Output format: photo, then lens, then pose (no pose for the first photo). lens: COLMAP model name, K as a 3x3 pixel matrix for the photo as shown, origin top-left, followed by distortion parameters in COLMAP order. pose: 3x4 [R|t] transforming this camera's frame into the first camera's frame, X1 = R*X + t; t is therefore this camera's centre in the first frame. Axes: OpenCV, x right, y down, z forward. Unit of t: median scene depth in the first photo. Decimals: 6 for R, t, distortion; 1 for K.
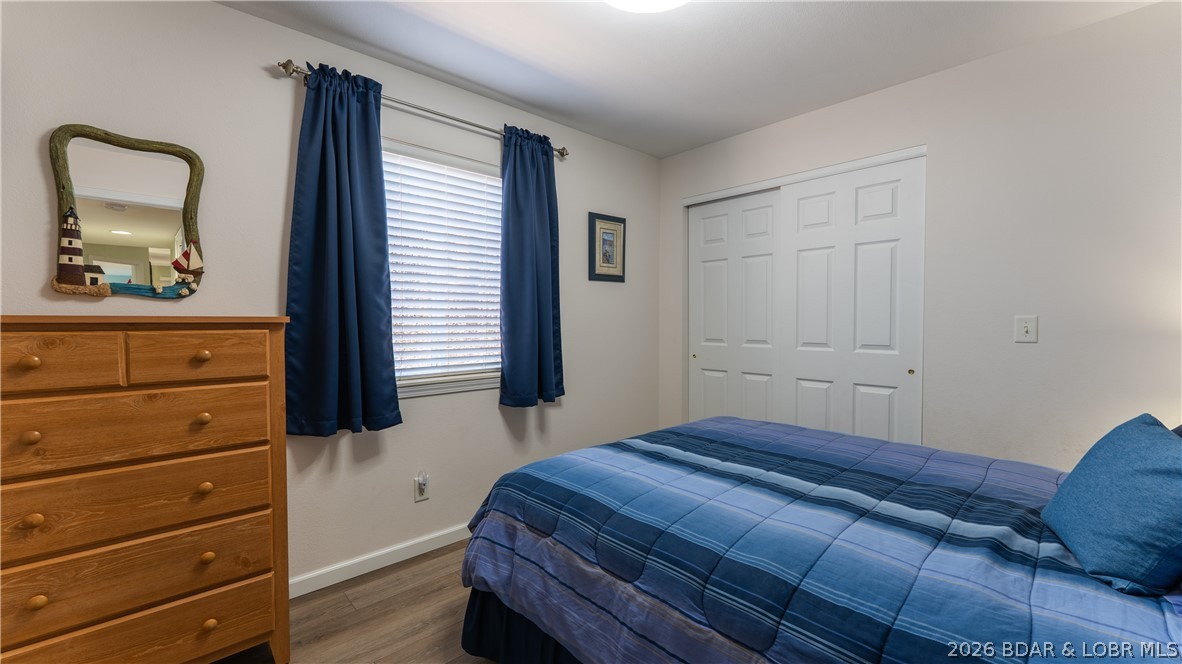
lens RADIAL K [[474.1, 0, 585.3], [0, 474.1, 334.1], [0, 0, 1]] dist [0.001260, -0.000415]
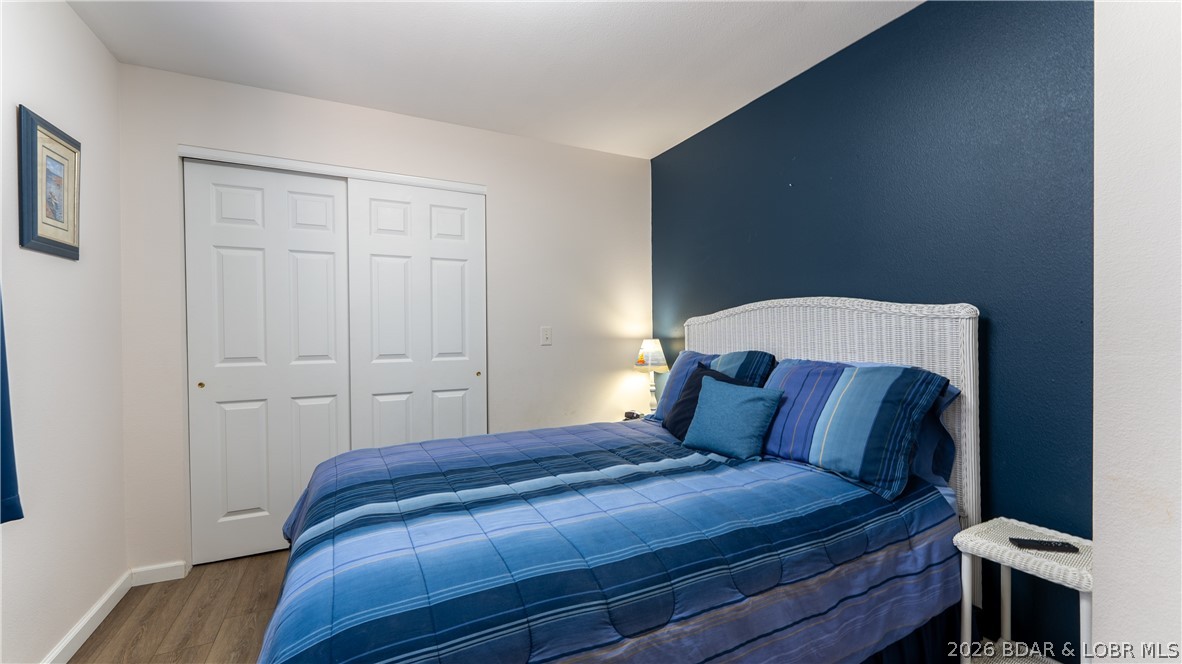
lens RADIAL K [[474.1, 0, 585.3], [0, 474.1, 334.1], [0, 0, 1]] dist [0.001260, -0.000415]
pose [[0.280514, -0.007475, 0.959821, -0.510908], [0.034151, 0.999414, -0.002197, -0.010454], [-0.959242, 0.033395, 0.280605, 0.569929]]
